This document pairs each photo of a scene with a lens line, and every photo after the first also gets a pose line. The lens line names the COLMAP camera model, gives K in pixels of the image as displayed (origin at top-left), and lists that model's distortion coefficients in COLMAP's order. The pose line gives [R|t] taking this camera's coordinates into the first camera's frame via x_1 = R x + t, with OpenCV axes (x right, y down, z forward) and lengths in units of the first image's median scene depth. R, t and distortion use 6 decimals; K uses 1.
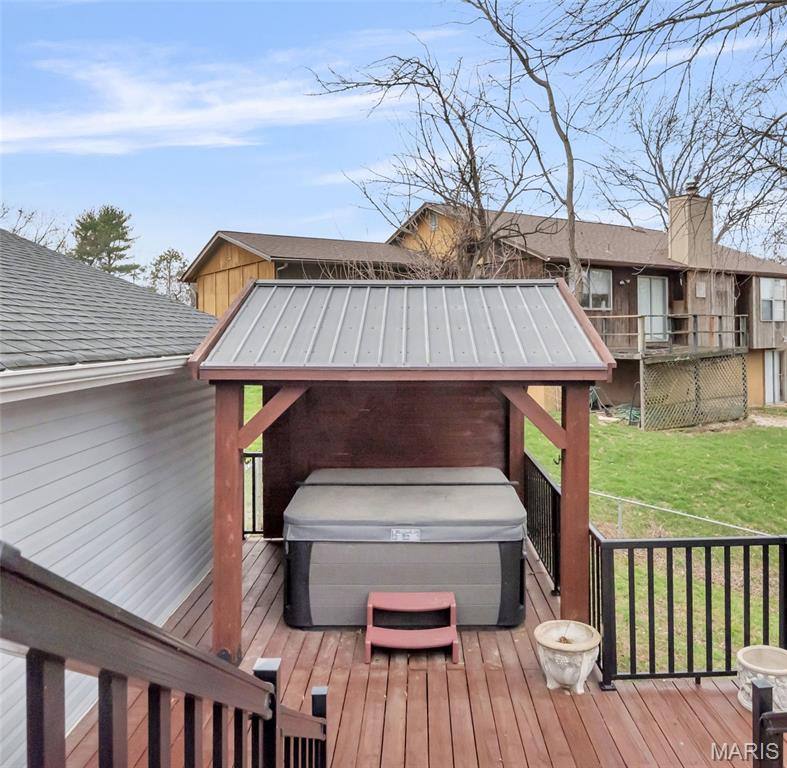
lens RADIAL K [[730.4, 0, 394.8], [0, 730.4, 337.6], [0, 0, 1]] dist [-0.000673, -0.000992]
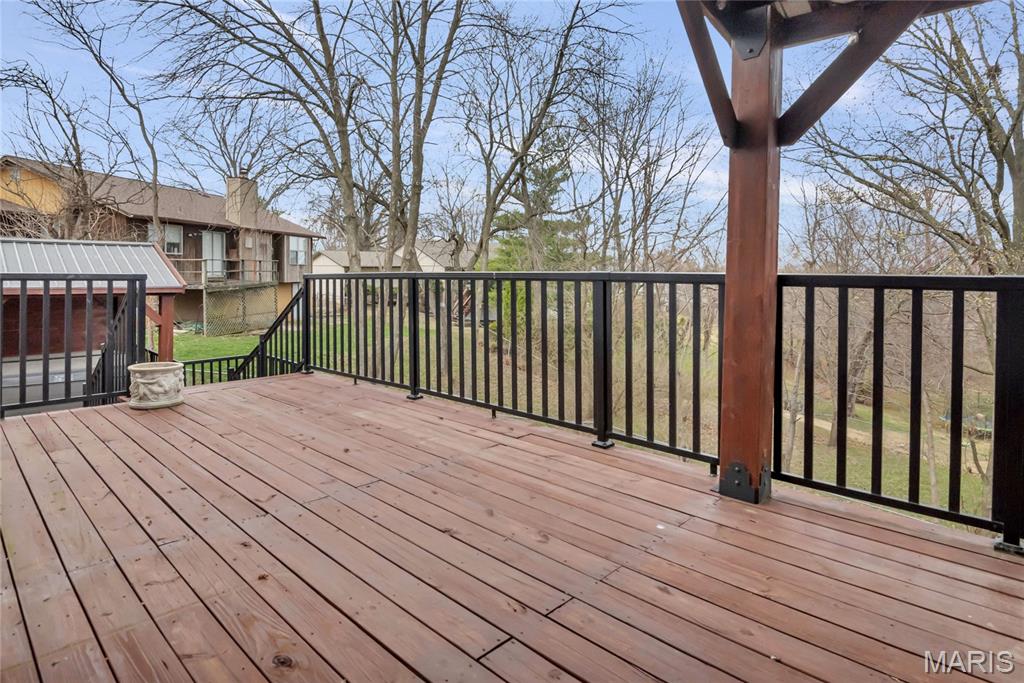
lens RADIAL K [[569.8, 0, 515.5], [0, 569.8, 277.7], [0, 0, 1]] dist [0.002623, -0.025736]
pose [[0.682033, 0.003929, 0.731311, -0.067578], [-0.006871, 0.999976, 0.001036, 0.000876], [-0.731290, -0.005732, 0.682043, -0.220616]]
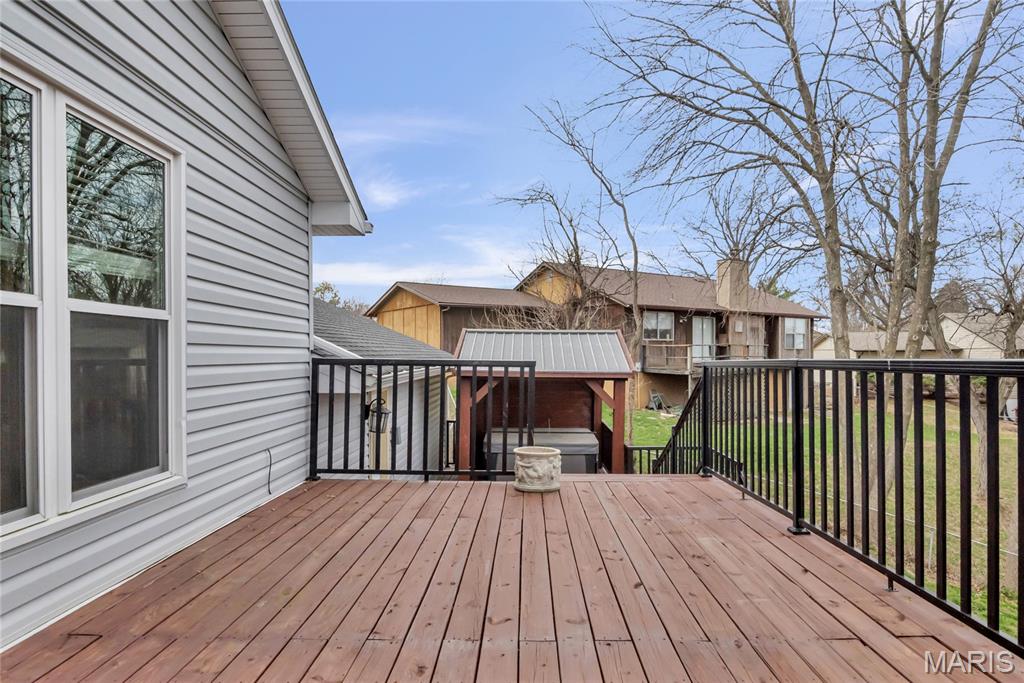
lens RADIAL K [[615.8, 0, 514.3], [0, 615.8, 363.5], [0, 0, 1]] dist [-0.034352, -0.001955]
pose [[0.999944, 0.009953, 0.003694, -0.019860], [-0.009984, 0.999915, 0.008440, 0.000104], [-0.003610, -0.008476, 0.999958, -0.213069]]
